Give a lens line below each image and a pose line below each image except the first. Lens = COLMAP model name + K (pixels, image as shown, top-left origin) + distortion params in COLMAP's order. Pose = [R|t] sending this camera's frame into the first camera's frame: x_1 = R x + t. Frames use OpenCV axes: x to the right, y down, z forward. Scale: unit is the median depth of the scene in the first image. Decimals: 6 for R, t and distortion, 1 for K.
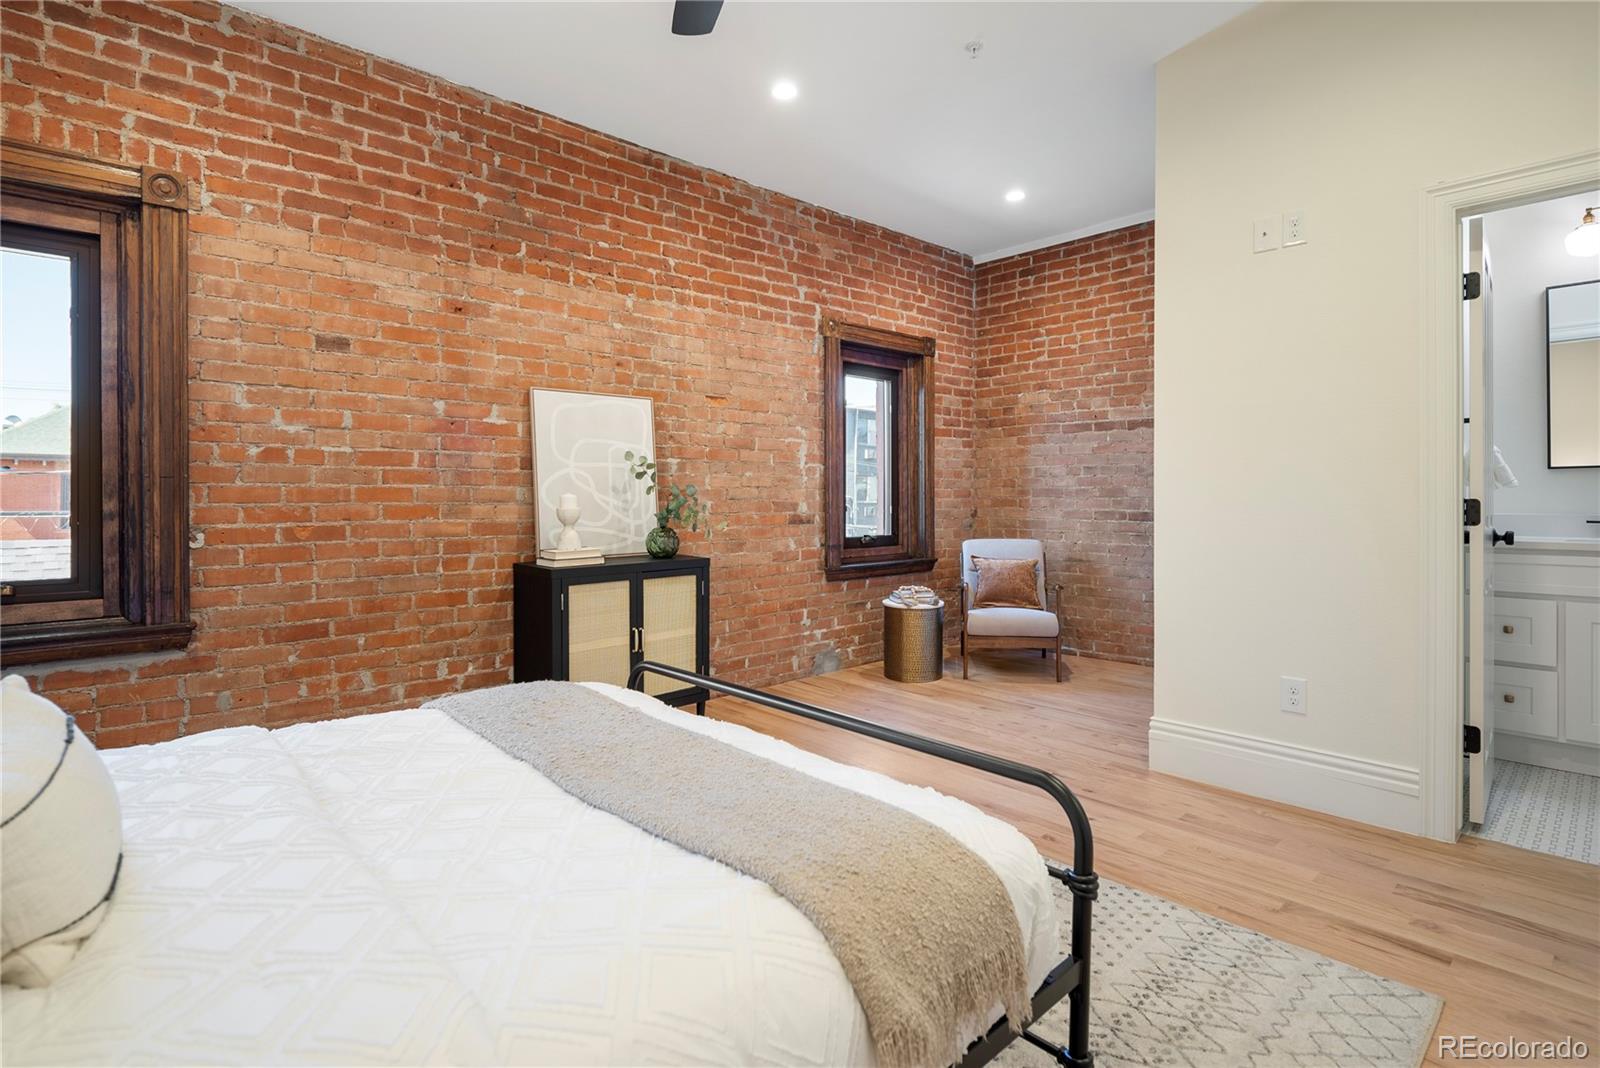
lens RADIAL K [[793.3, 0, 811.8], [0, 793.3, 524.4], [0, 0, 1]] dist [0.008022, -0.005896]
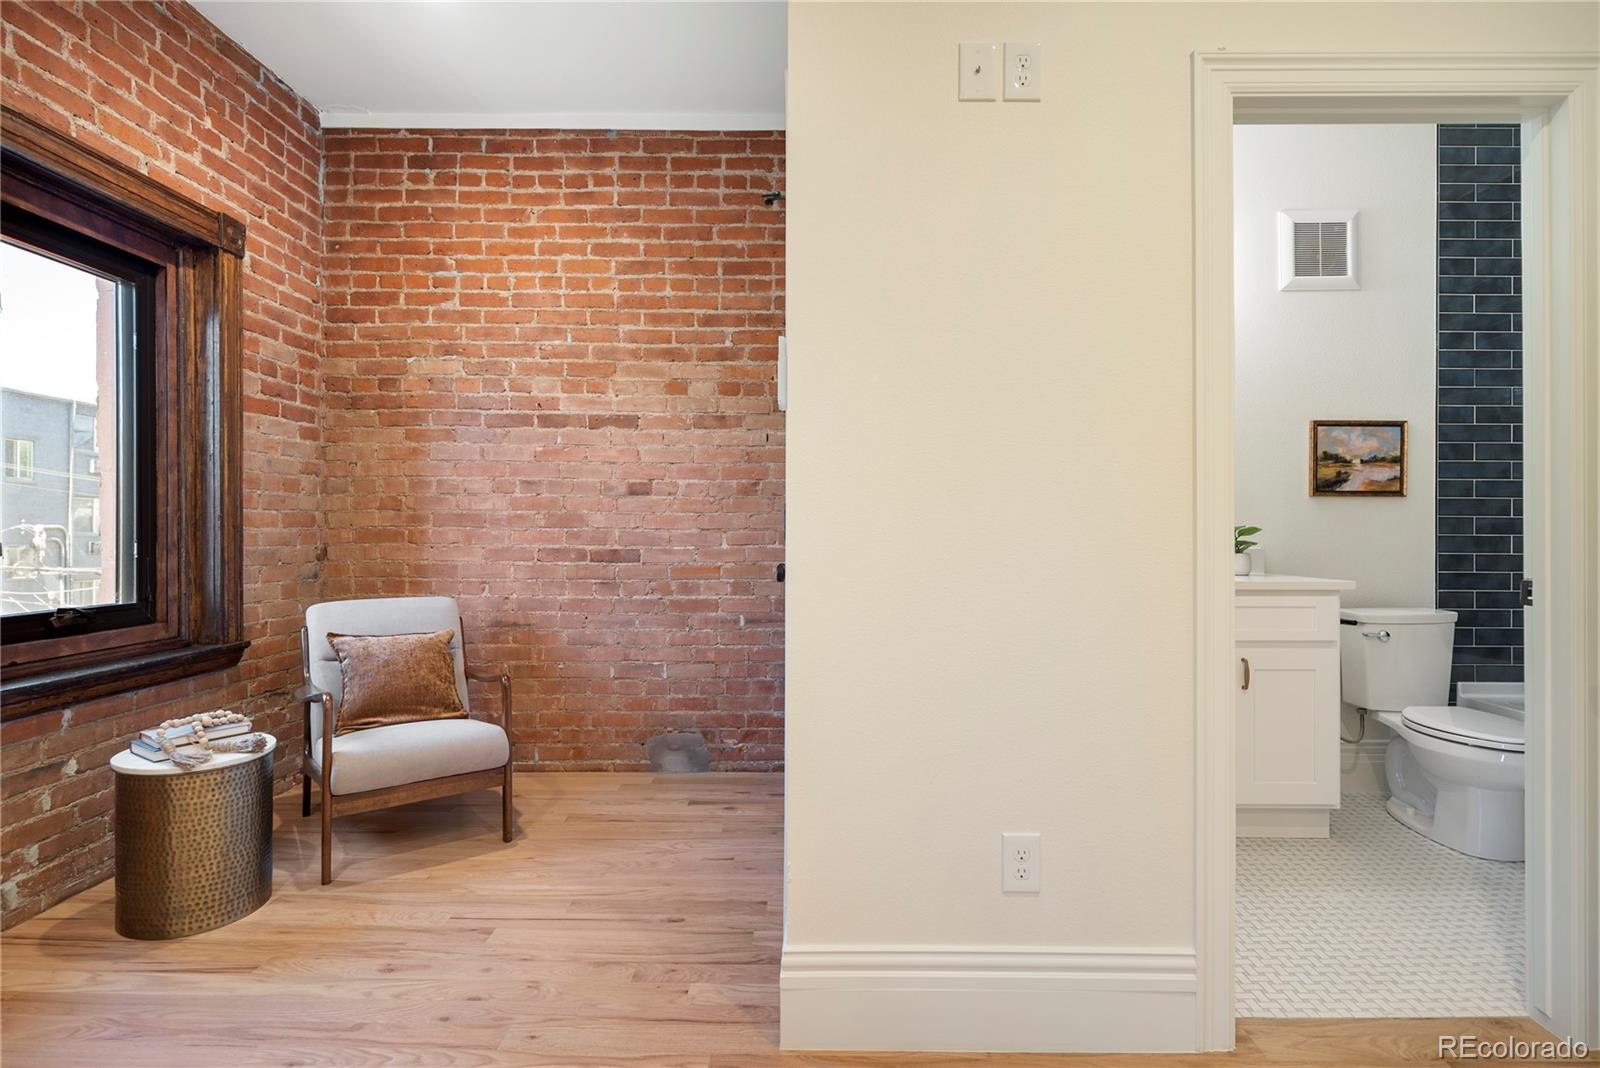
lens RADIAL K [[793.3, 0, 798.4], [0, 793.3, 532.6], [0, 0, 1]] dist [0.008022, -0.005896]
pose [[0.702430, 0.003393, 0.711745, 0.058918], [0.020660, 0.999470, -0.025155, -0.013484], [-0.711453, 0.032374, 0.701987, 0.572904]]
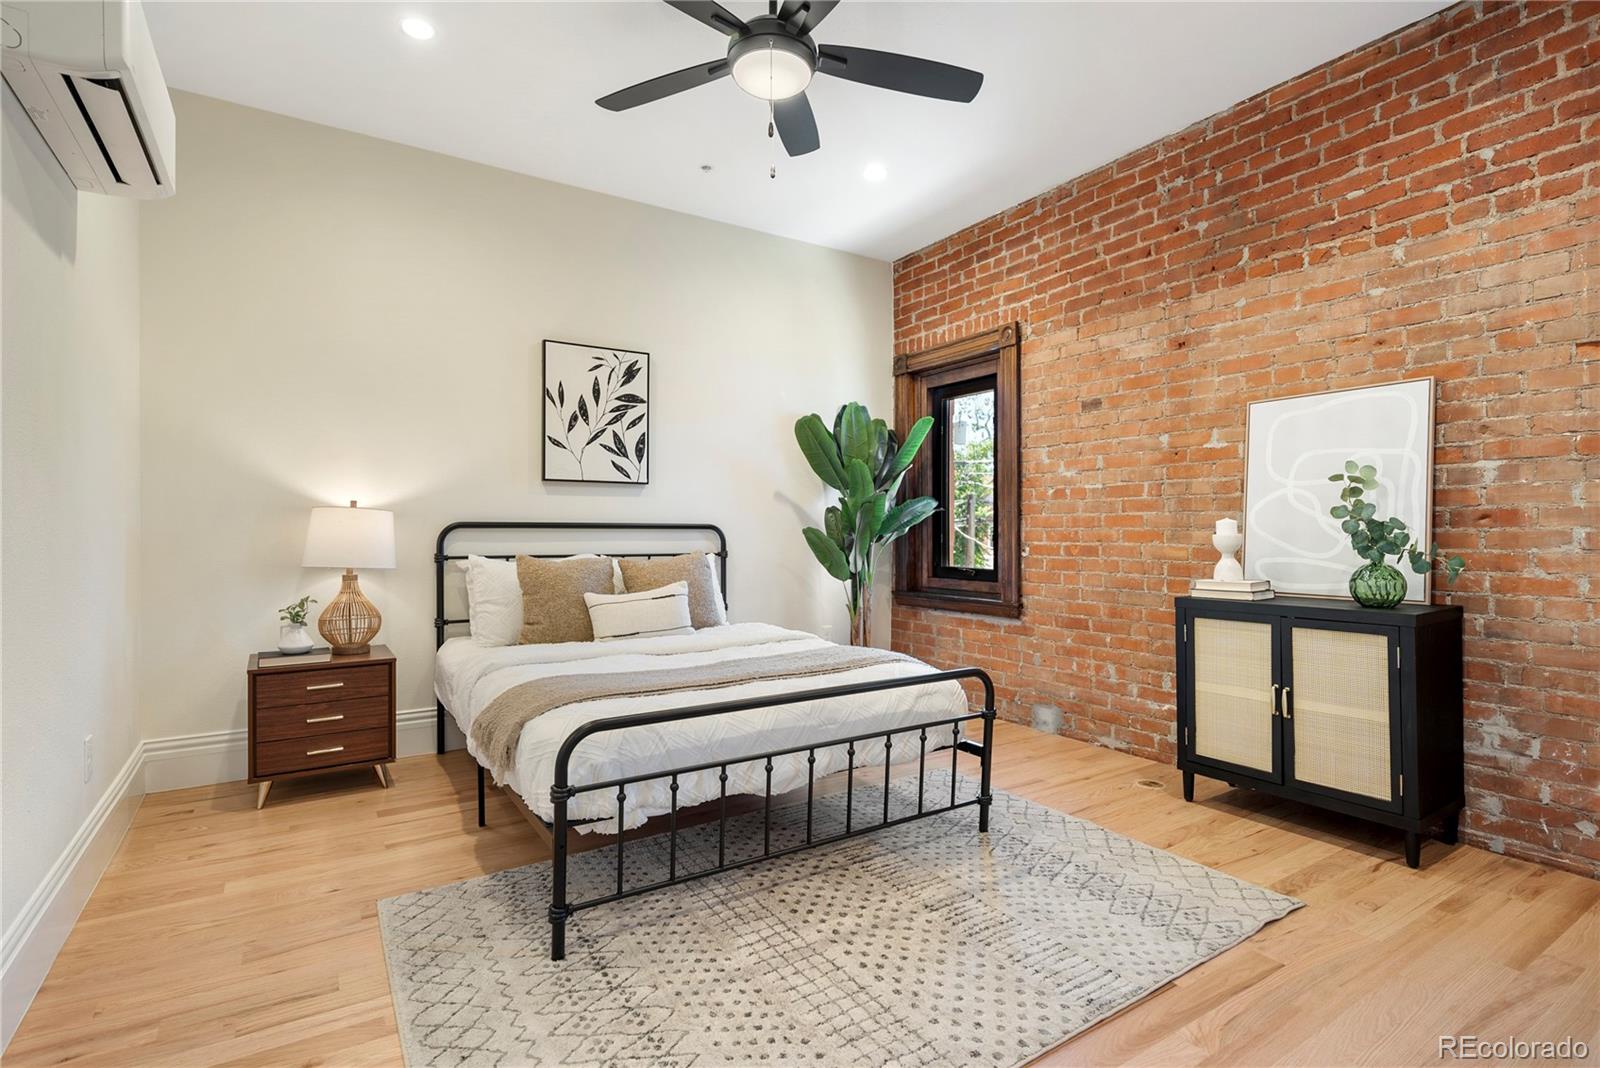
lens RADIAL K [[793.3, 0, 801.7], [0, 793.3, 568.0], [0, 0, 1]] dist [0.008022, -0.005896]
pose [[-0.195292, 0.049789, -0.979481, 0.647494], [-0.032749, 0.997823, 0.057251, -0.017612], [0.980198, 0.043257, -0.193236, 0.669714]]
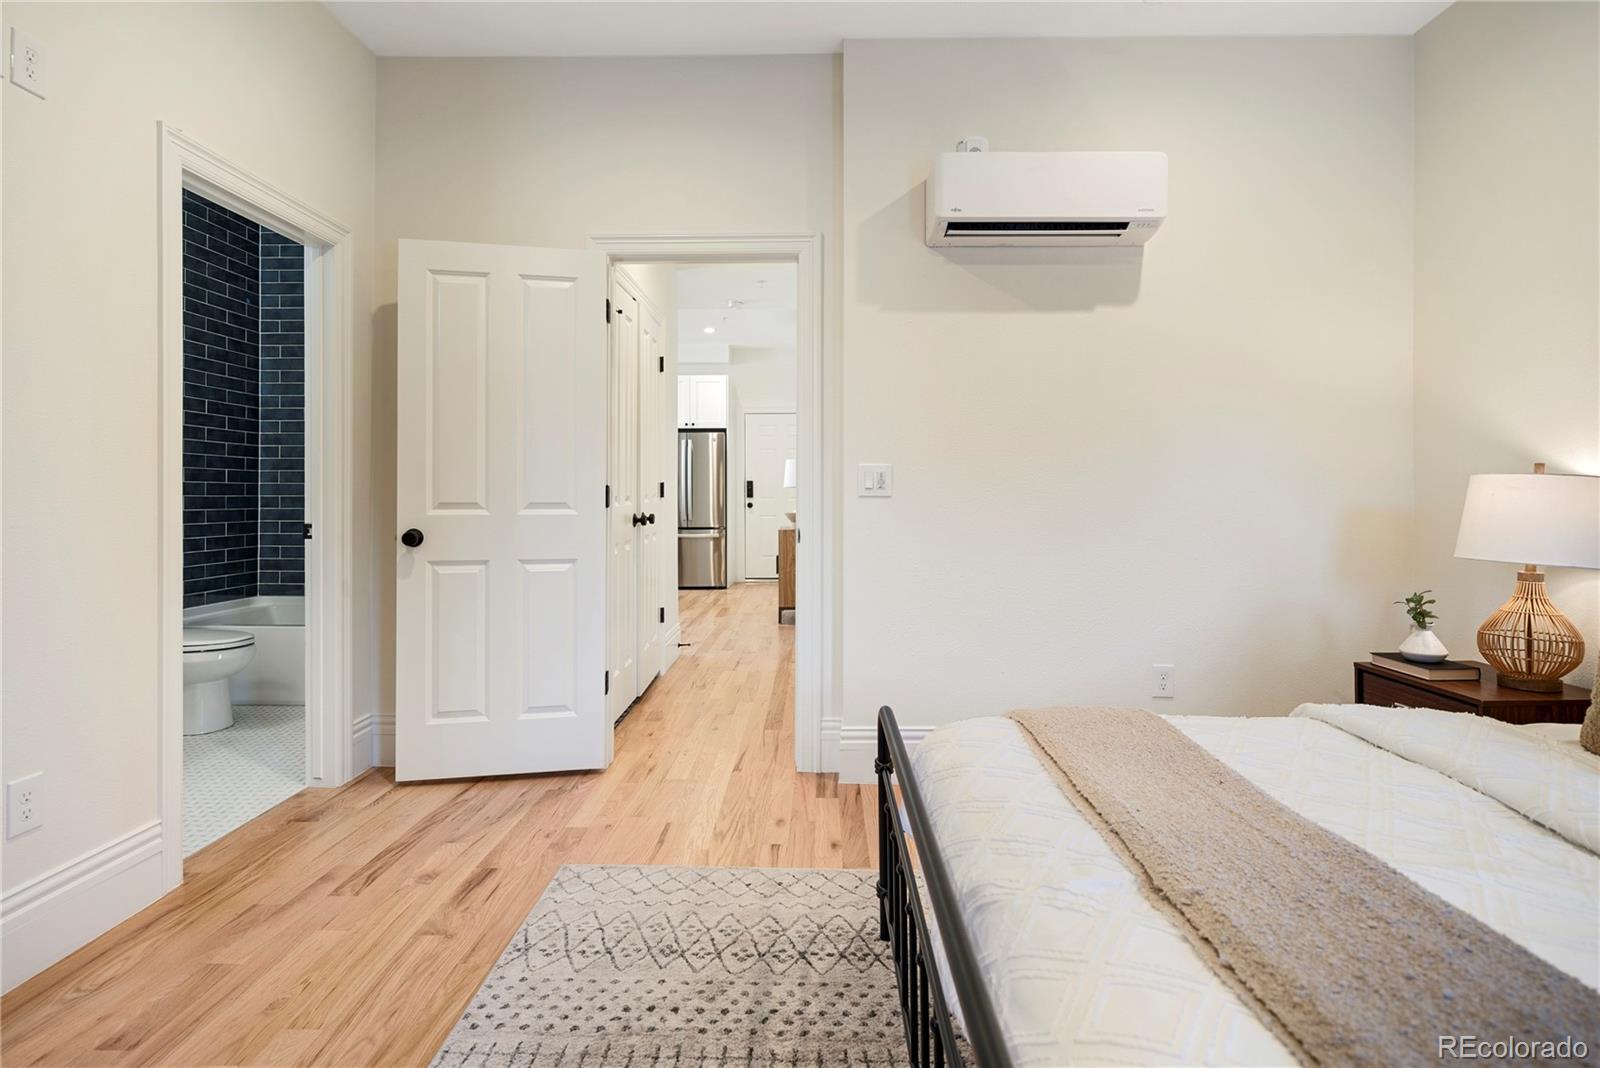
lens RADIAL K [[793.3, 0, 808.6], [0, 793.3, 504.6], [0, 0, 1]] dist [0.008022, -0.005896]
pose [[-0.710325, -0.008592, 0.703821, -0.221739], [0.019534, 0.999300, 0.031914, -0.023293], [-0.703603, 0.036418, -0.709660, 0.821980]]
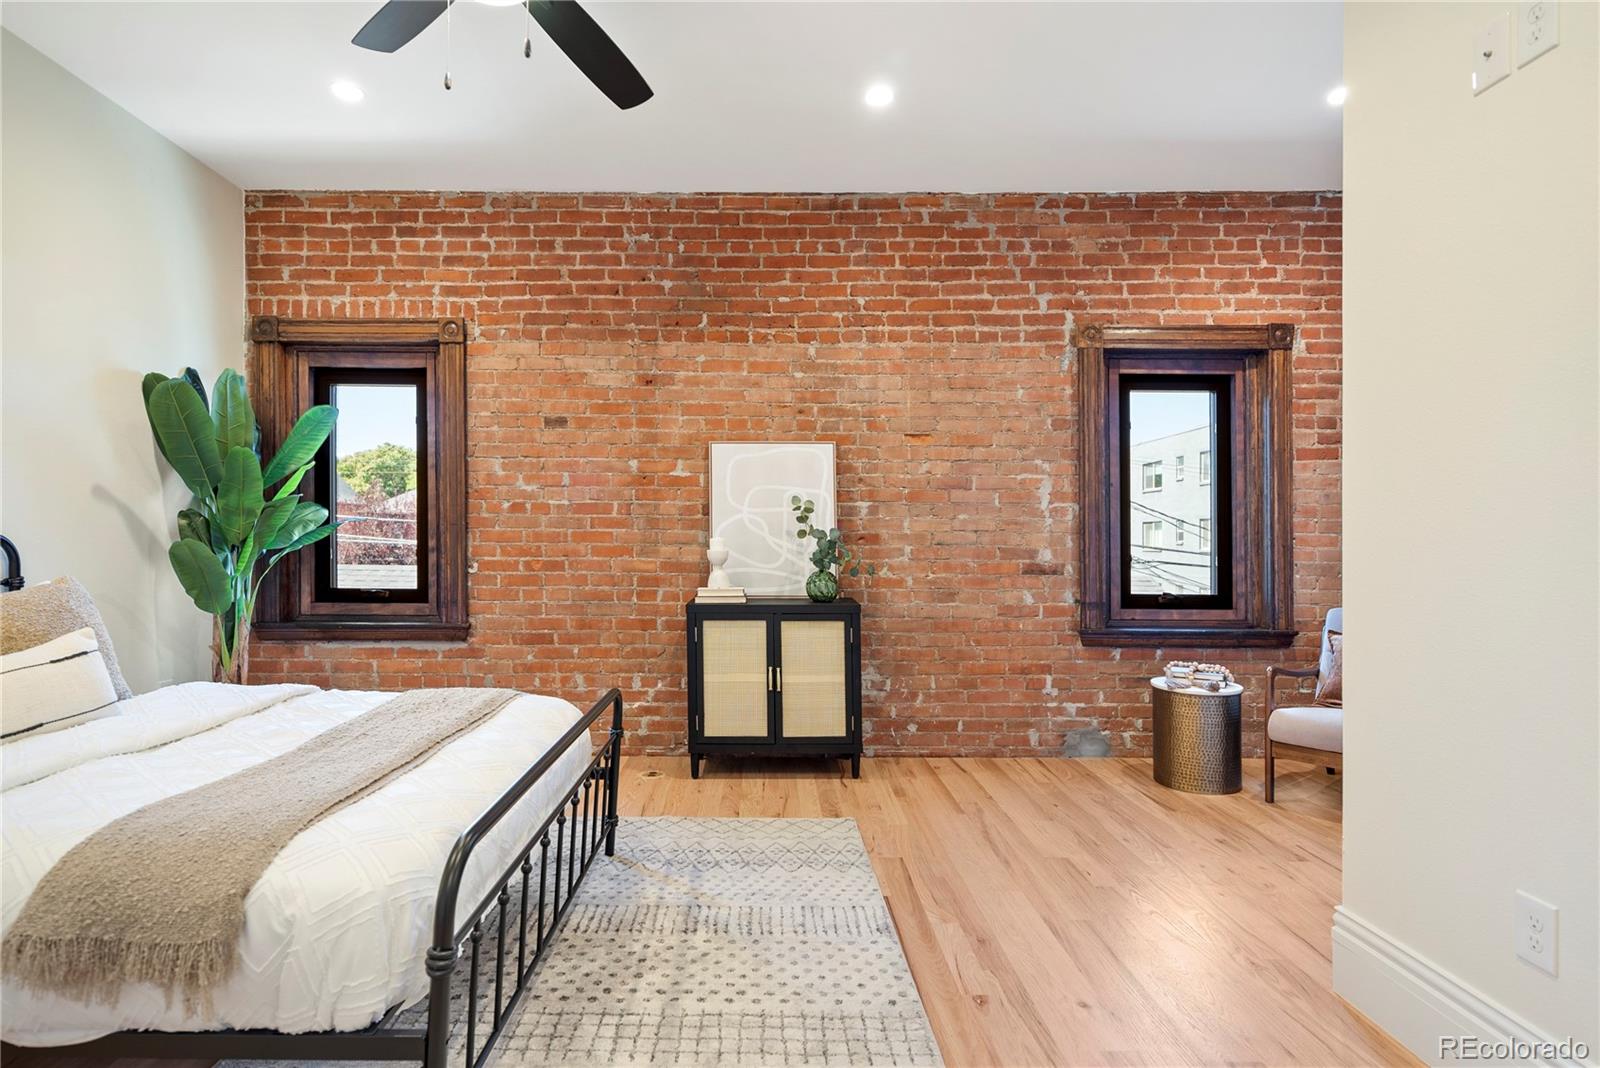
lens RADIAL K [[793.3, 0, 781.7], [0, 793.3, 576.6], [0, 0, 1]] dist [0.008022, -0.005896]
pose [[0.728146, 0.030232, -0.684755, 0.486085], [-0.031836, 0.999440, 0.010272, 0.002467], [0.684683, 0.014320, 0.728701, 0.252397]]
